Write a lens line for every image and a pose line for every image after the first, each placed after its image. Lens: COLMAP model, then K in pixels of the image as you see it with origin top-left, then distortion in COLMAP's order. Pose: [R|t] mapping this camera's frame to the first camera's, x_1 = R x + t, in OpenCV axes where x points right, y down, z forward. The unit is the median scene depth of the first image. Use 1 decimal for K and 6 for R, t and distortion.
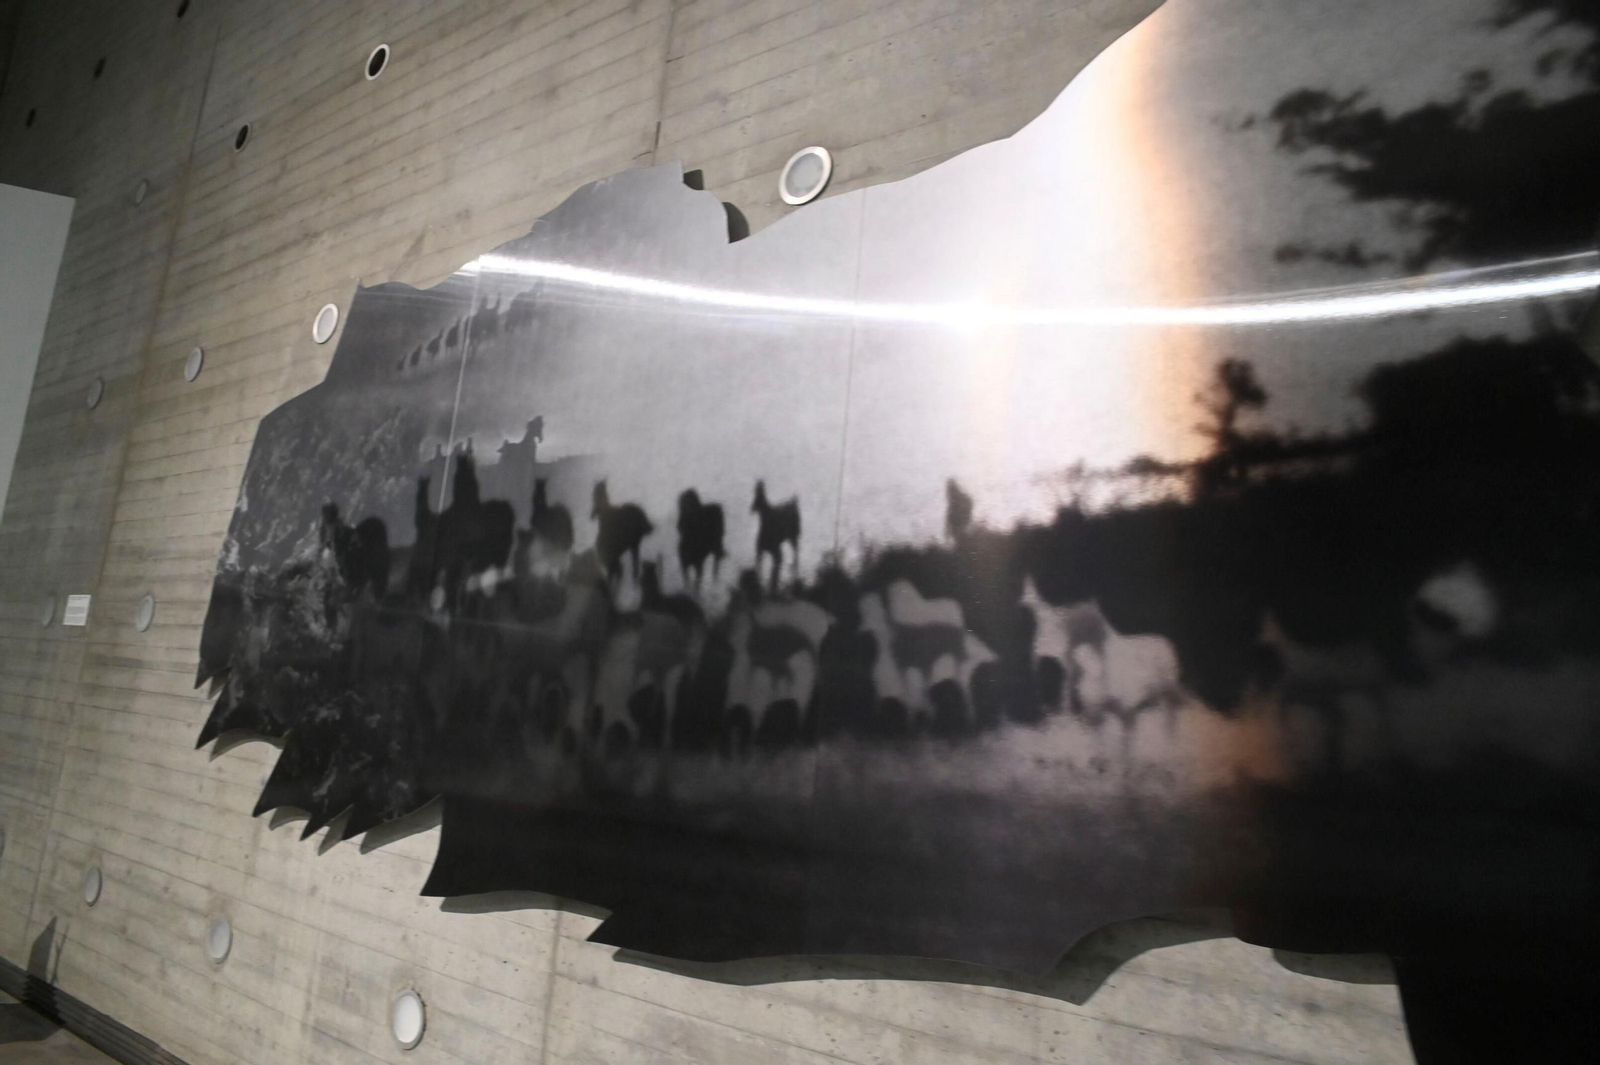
lens RADIAL K [[1082.6, 0, 800.0], [0, 1082.6, 532.5], [0, 0, 1]] dist [-0.132017, 0.107397]
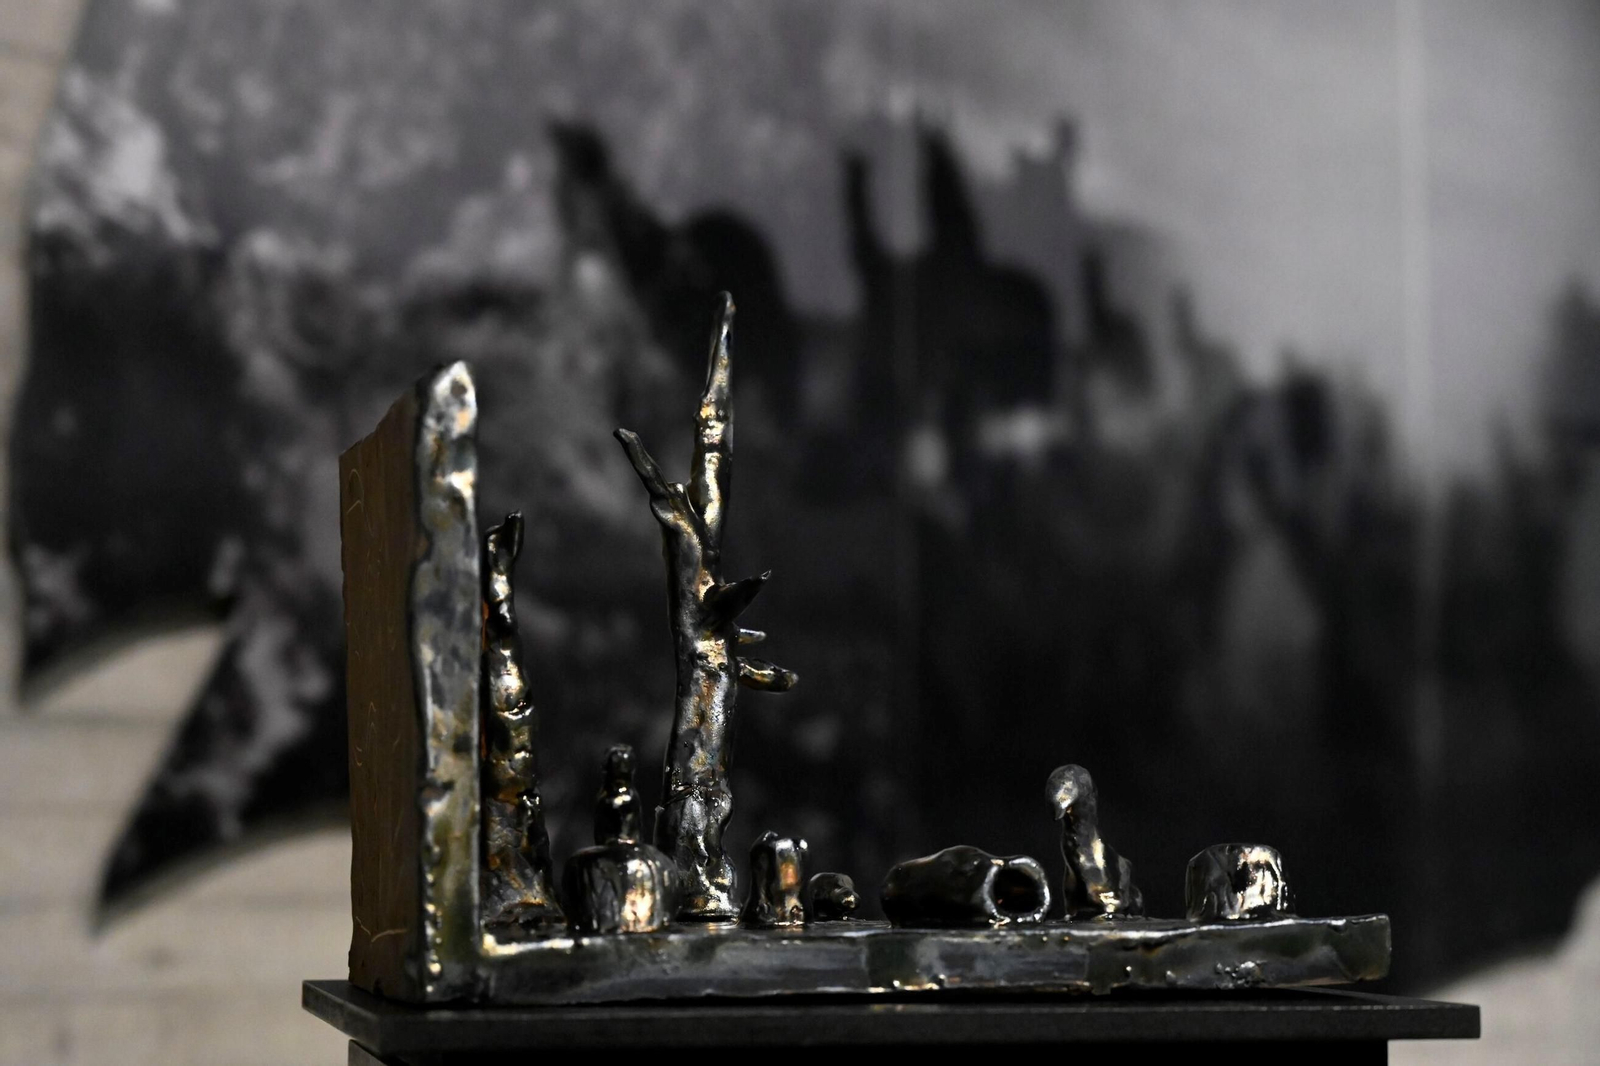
lens RADIAL K [[3436.7, 0, 800.0], [0, 3436.7, 533.0], [0, 0, 1]] dist [0.044326, 0.129300]
pose [[0.024688, 0.007575, 0.999667, -1.918979], [-0.180186, 0.983628, -0.003003, 0.115837], [-0.983323, -0.180052, 0.025648, 1.090939]]
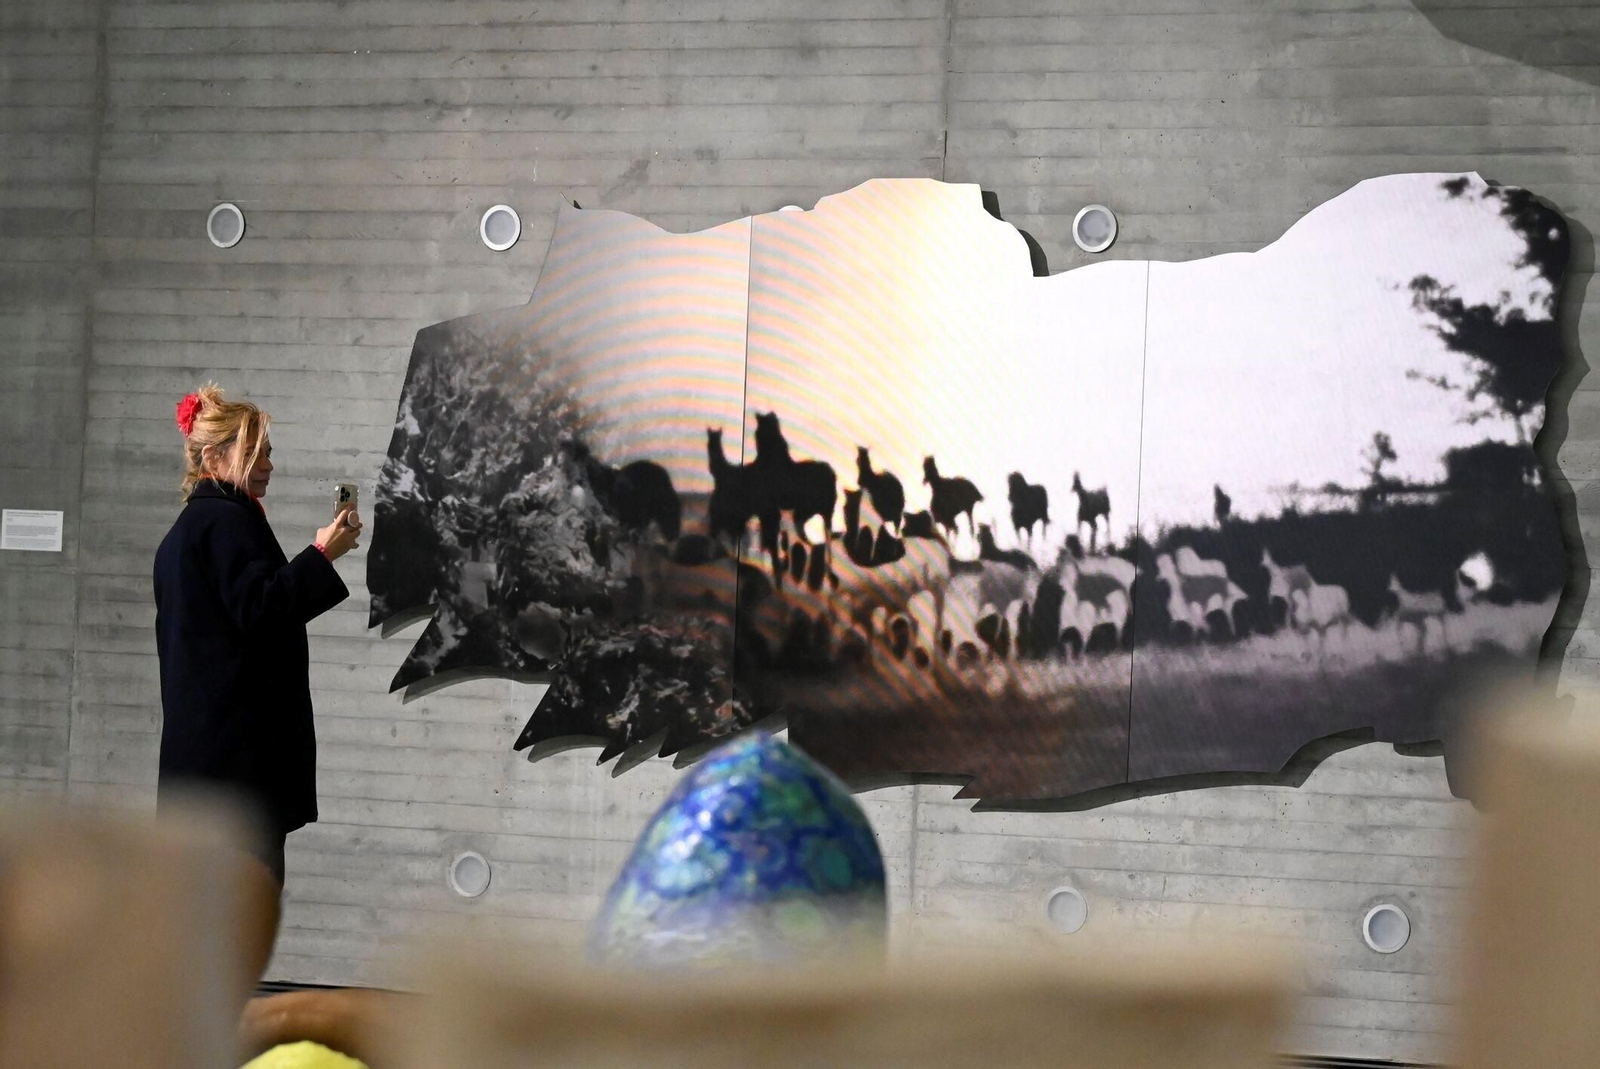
lens RADIAL K [[5576.9, 0, 800.0], [0, 5576.9, 534.5], [0, 0, 1]] dist [-0.043172, -0.881301]
pose [[0.985603, -0.040640, 0.164122, -1.371461], [0.011133, 0.984176, 0.176844, -1.083833], [-0.168712, -0.172471, 0.970459, -5.196605]]
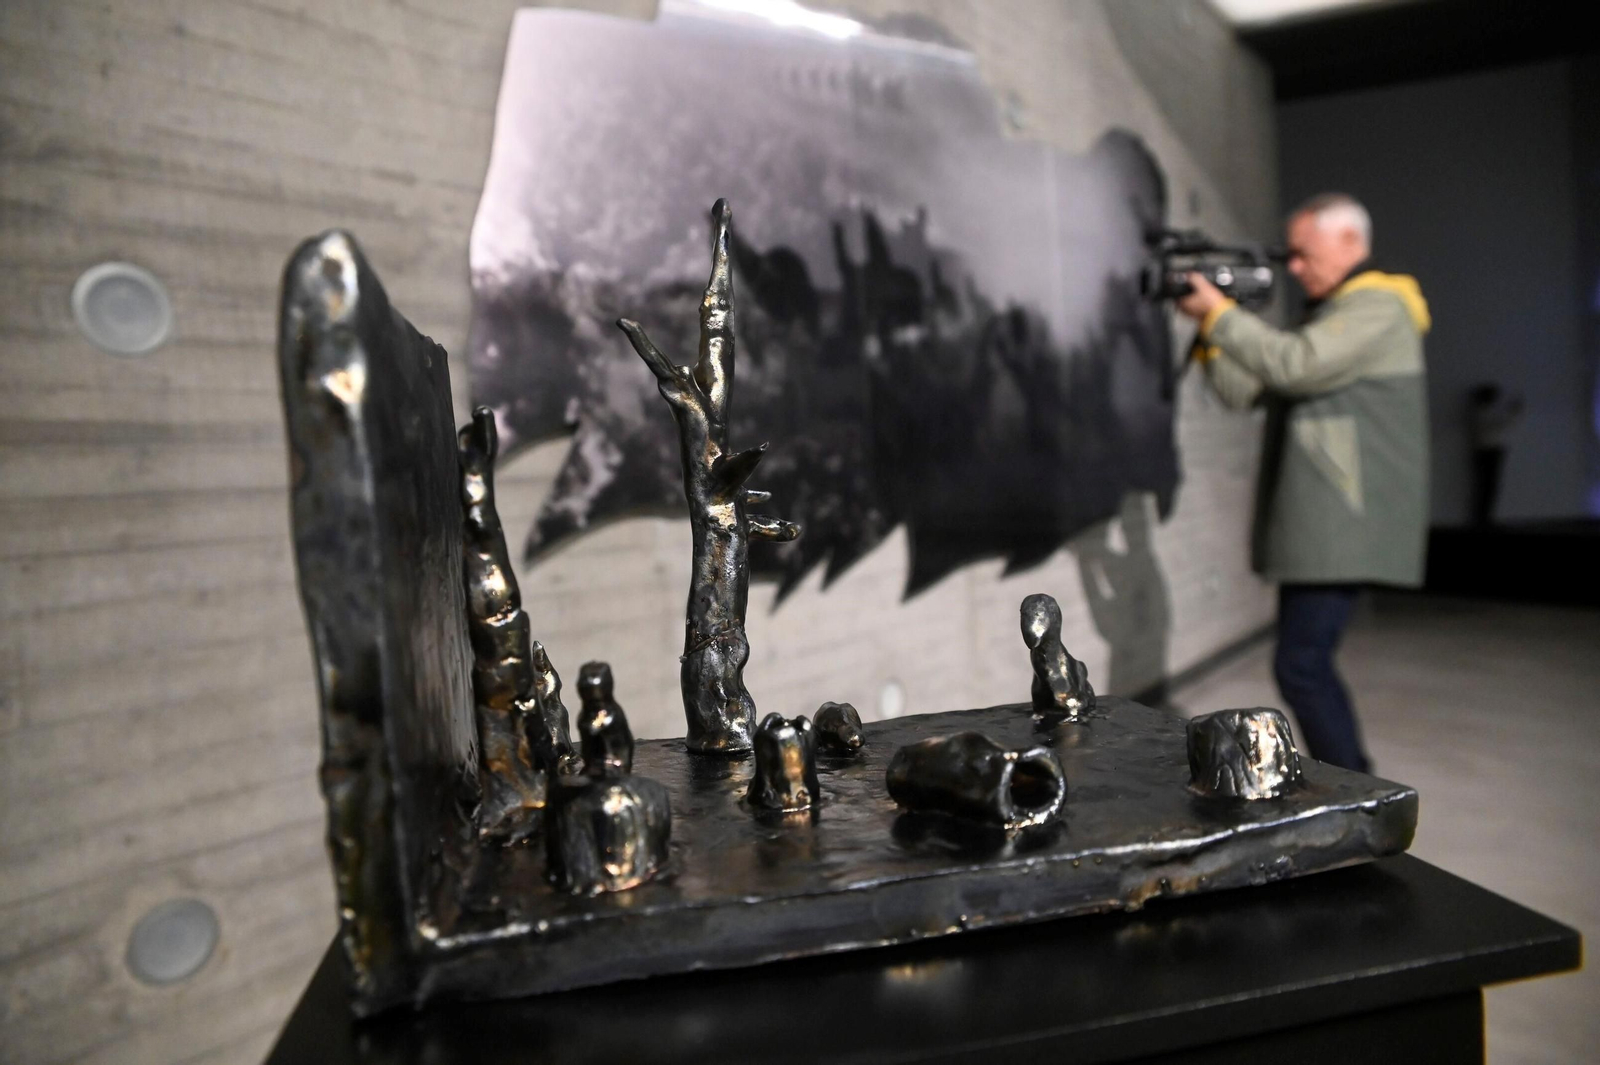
lens RADIAL K [[1082.6, 0, 800.0], [0, 1082.6, 532.5], [0, 0, 1]] dist [-0.132017, 0.107397]
pose [[0.049823, -0.137189, 0.989291, -1.581275], [-0.129348, 0.981293, 0.142594, 0.109266], [-0.990347, -0.135067, 0.031146, 1.094868]]
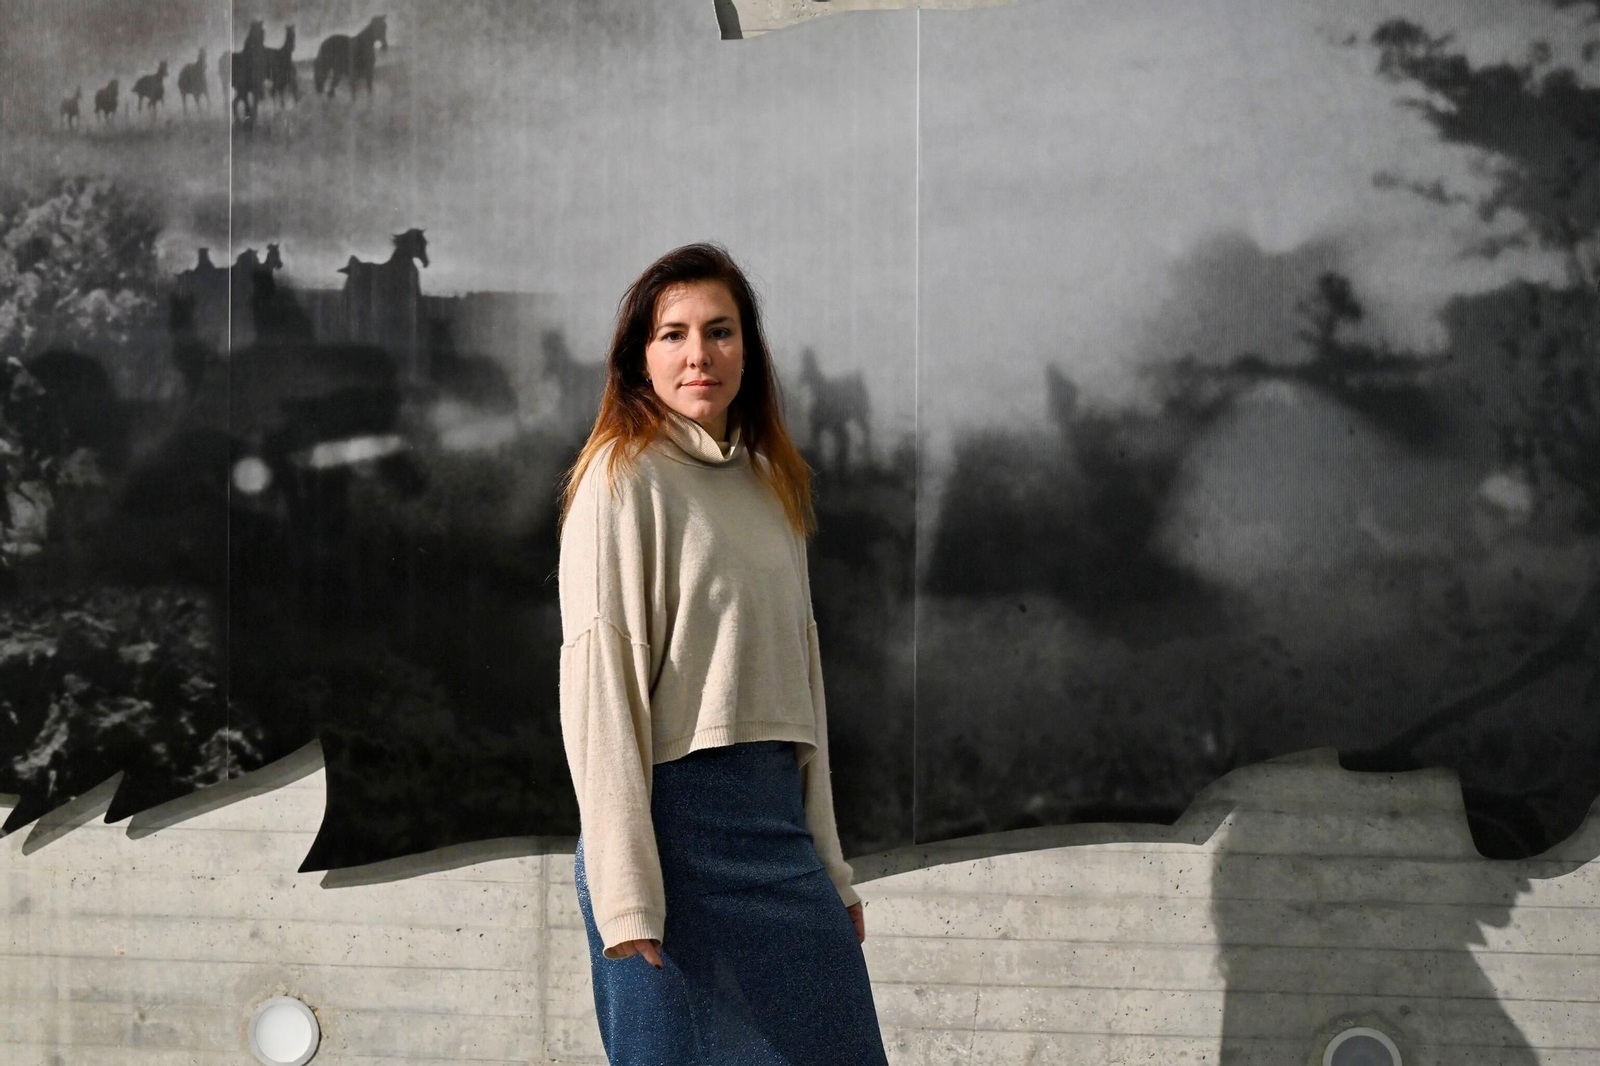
lens RADIAL K [[3186.8, 0, 766.0], [0, 3186.8, 530.4], [0, 0, 1]] dist [-0.018007, -0.085022]
pose [[0.891736, -0.079065, 0.445597, -1.066280], [-0.016810, 0.978154, 0.207199, -0.379519], [-0.452244, -0.192257, 0.870926, -1.107909]]
